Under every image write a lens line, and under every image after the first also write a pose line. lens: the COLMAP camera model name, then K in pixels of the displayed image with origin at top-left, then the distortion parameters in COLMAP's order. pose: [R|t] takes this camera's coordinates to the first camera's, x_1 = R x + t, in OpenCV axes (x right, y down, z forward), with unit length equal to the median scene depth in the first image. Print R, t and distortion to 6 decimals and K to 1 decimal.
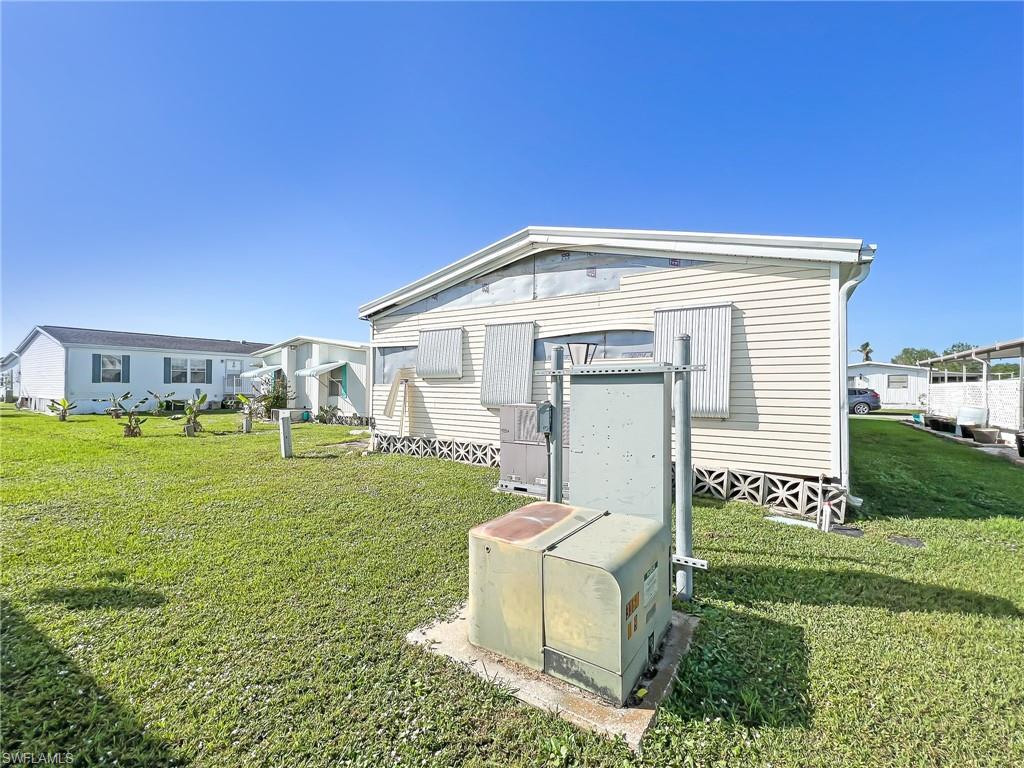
lens RADIAL K [[444.1, 0, 508.0], [0, 444.1, 390.0], [0, 0, 1]] dist [-0.000368, 0.000177]
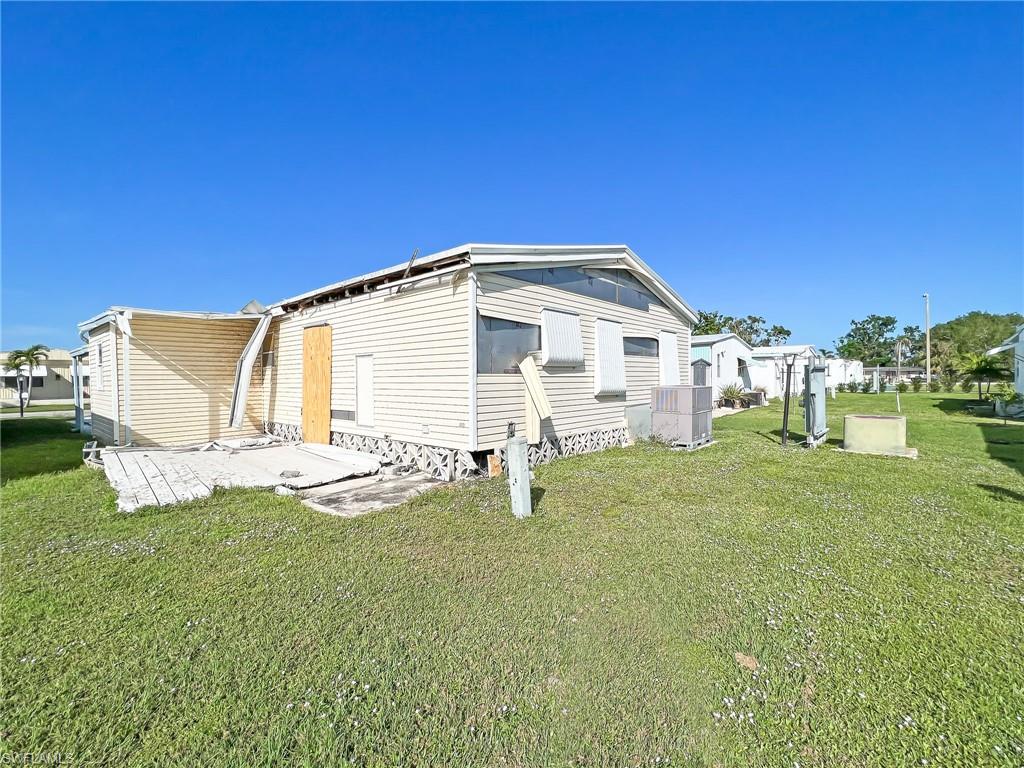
lens RADIAL K [[444.1, 0, 508.0], [0, 444.1, 390.0], [0, 0, 1]] dist [-0.000368, 0.000177]
pose [[0.142417, -0.032767, 0.989264, -1.072142], [0.019734, 0.999347, 0.030260, -0.009104], [-0.989610, 0.015213, 0.142971, 1.003712]]
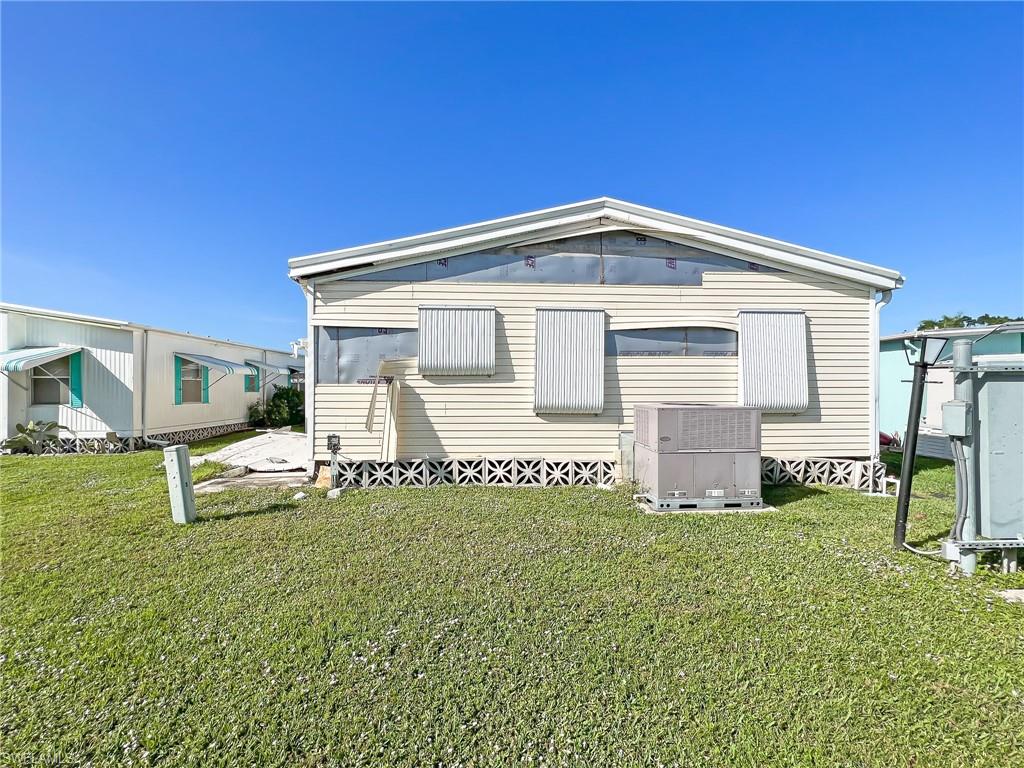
lens RADIAL K [[452.1, 0, 513.9], [0, 452.1, 396.6], [0, 0, 1]] dist [0.000486, 0.000807]
pose [[0.803498, -0.021695, 0.594912, -0.535110], [0.010430, 0.999695, 0.022370, -0.007752], [-0.595216, -0.011770, 0.803480, 0.354128]]
